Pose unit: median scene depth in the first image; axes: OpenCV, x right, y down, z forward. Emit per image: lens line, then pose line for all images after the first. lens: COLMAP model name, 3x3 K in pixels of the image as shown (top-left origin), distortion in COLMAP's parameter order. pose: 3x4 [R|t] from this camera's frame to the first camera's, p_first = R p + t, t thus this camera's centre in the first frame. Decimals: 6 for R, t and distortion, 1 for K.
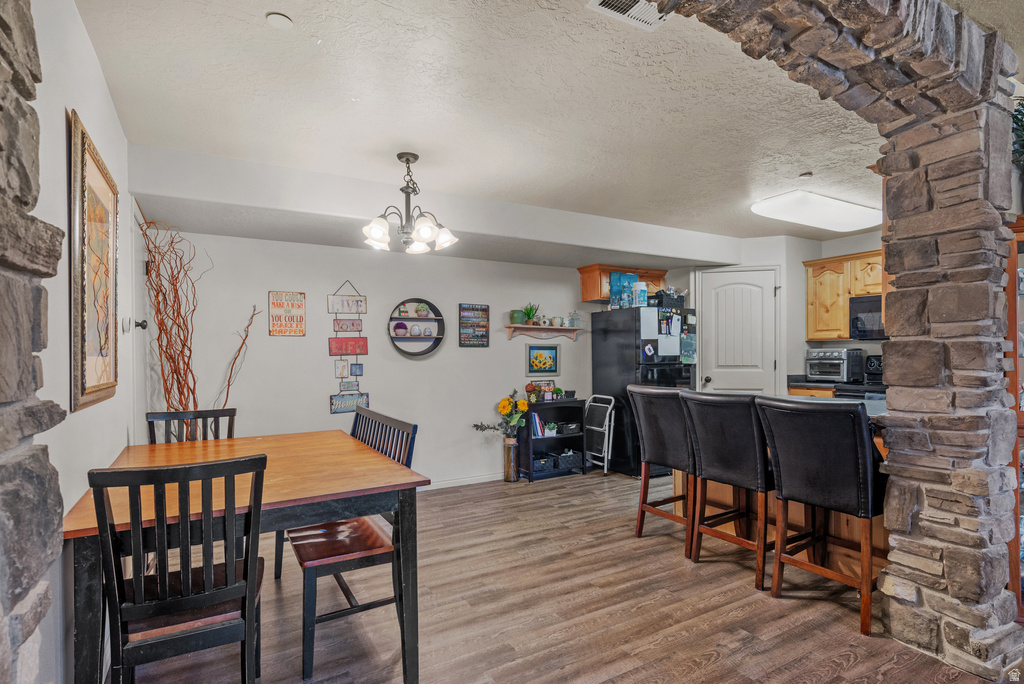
lens RADIAL K [[513.5, 0, 516.2], [0, 513.5, 351.5], [0, 0, 1]] dist [0.002813, 0.000290]
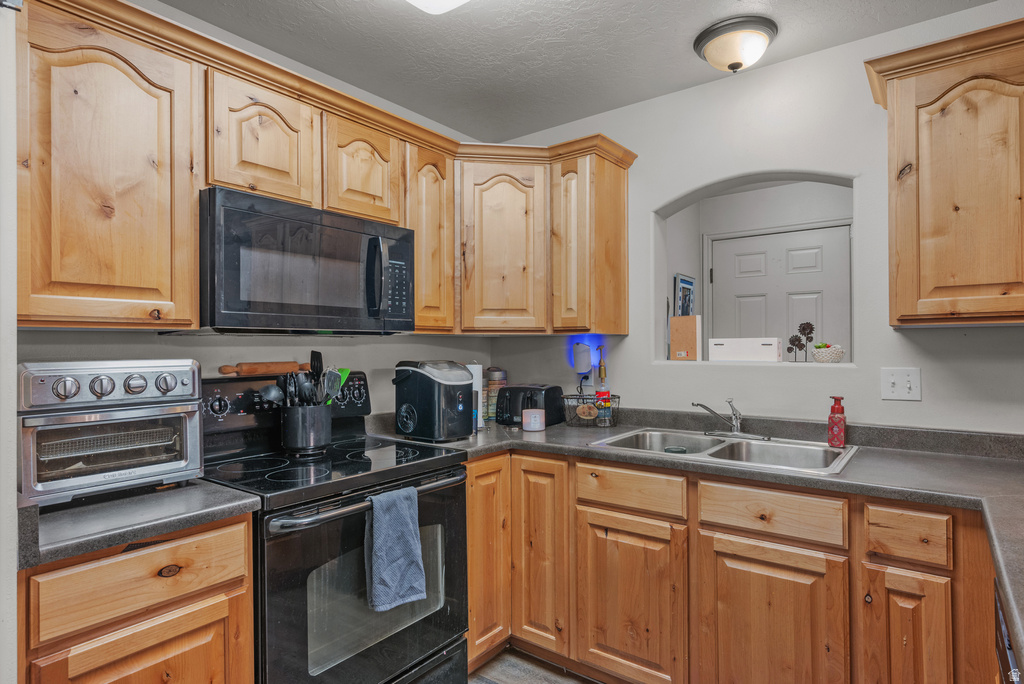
lens RADIAL K [[558.4, 0, 514.8], [0, 558.4, 340.8], [0, 0, 1]] dist [0.000855, -0.002555]
pose [[-0.386282, 0.020539, 0.922152, 0.287294], [0.002743, 0.999773, -0.021119, -0.009493], [-0.922377, -0.005628, -0.386251, 0.955962]]
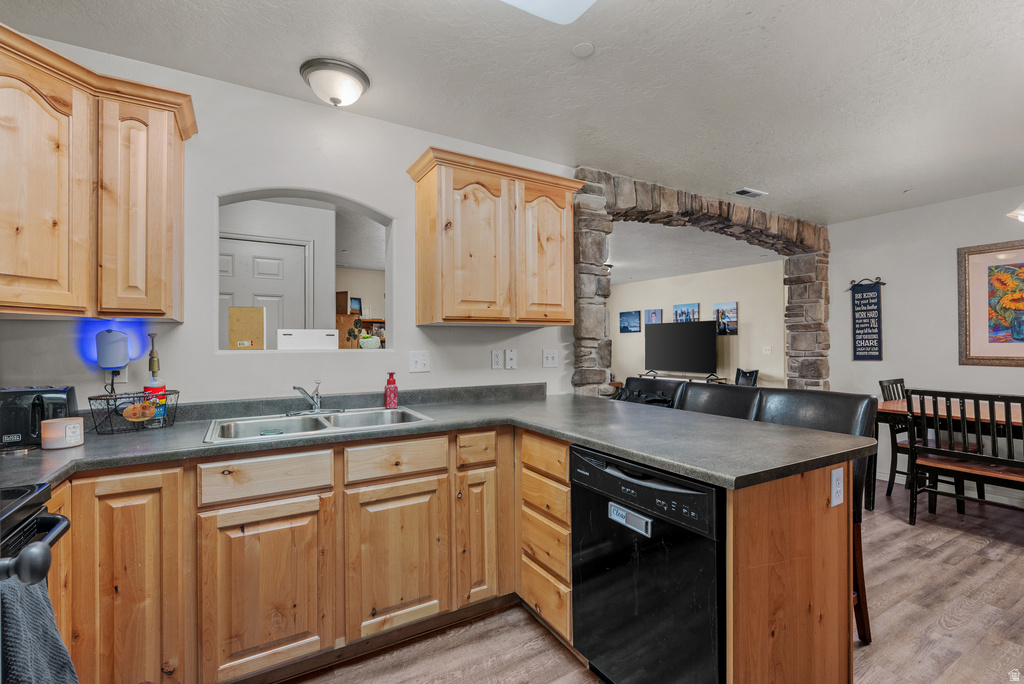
lens RADIAL K [[466.7, 0, 520.7], [0, 466.7, 338.1], [0, 0, 1]] dist [0.000354, 0.000555]
pose [[-0.999637, 0.014953, -0.022397, 0.448692], [0.015368, 0.999711, -0.018487, -0.000898], [0.022114, -0.018824, -0.999578, 1.059332]]
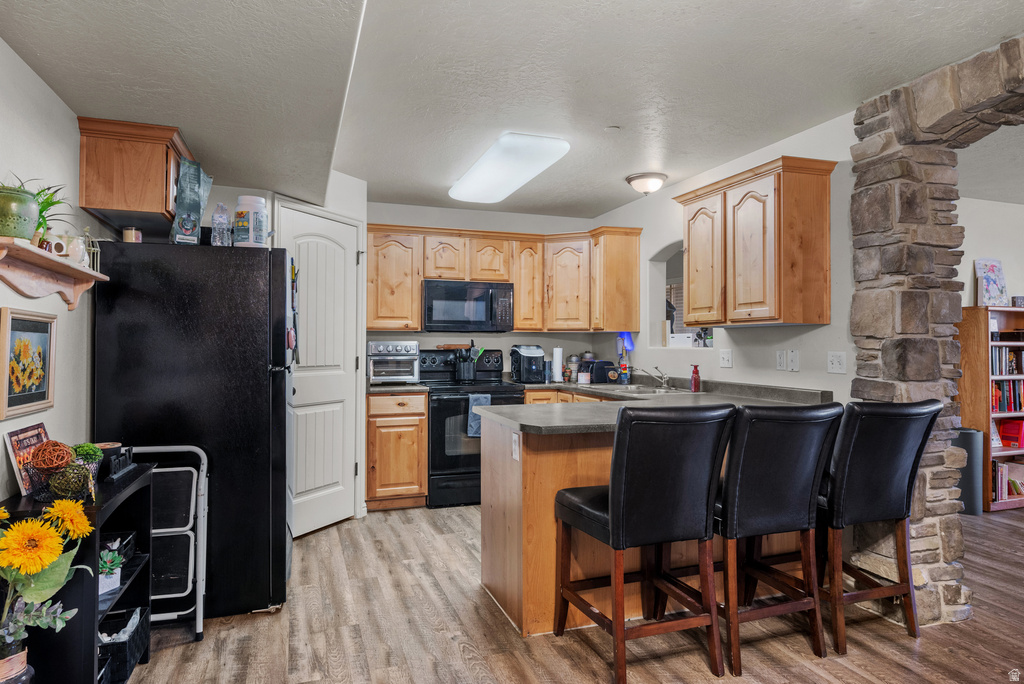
lens RADIAL K [[614.3, 0, 501.9], [0, 614.3, 325.8], [0, 0, 1]] dist [-0.000623, 0.000456]
pose [[0.194598, 0.040696, 0.980039, -0.283807], [-0.011613, 0.999165, -0.039185, 0.005748], [-0.980814, -0.003756, 0.194908, 0.680785]]
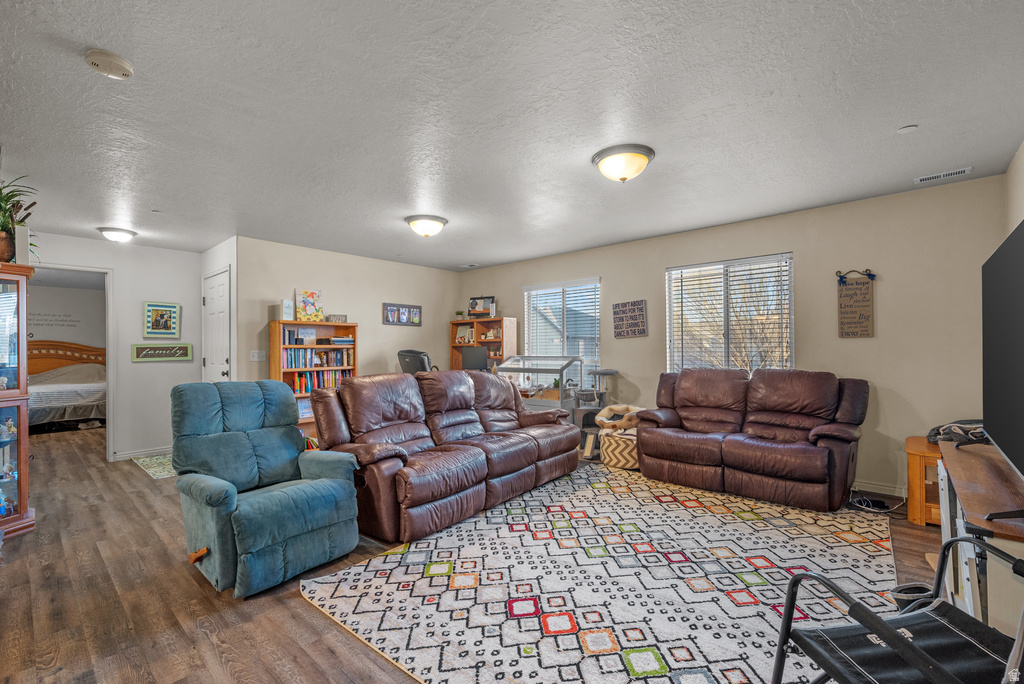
lens RADIAL K [[451.8, 0, 509.4], [0, 451.8, 346.9], [0, 0, 1]] dist [-0.001677, -0.000142]
pose [[-0.303861, 0.018387, 0.952539, -0.312796], [0.006741, 0.999830, -0.017149, 0.009033], [-0.952693, 0.001210, -0.303933, -0.013925]]
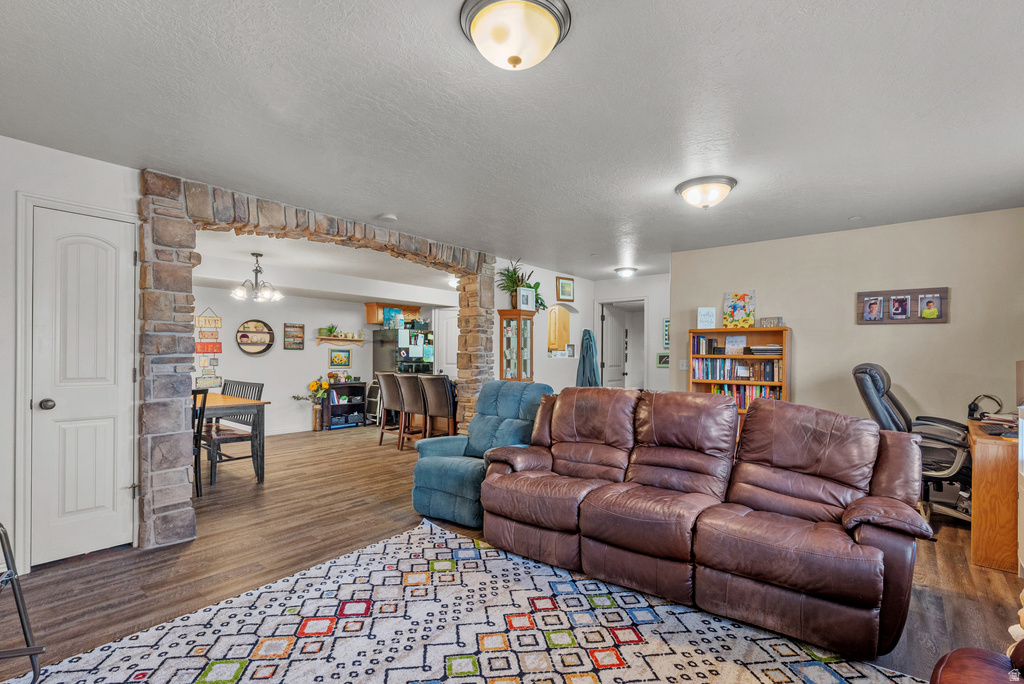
lens RADIAL K [[466.7, 0, 518.5], [0, 466.7, 356.5], [0, 0, 1]] dist [0.000354, 0.000555]
pose [[0.937249, 0.017679, 0.348212, 0.069523], [-0.020405, 0.999783, 0.004164, -0.007541], [-0.348063, -0.011007, 0.937406, -0.628185]]
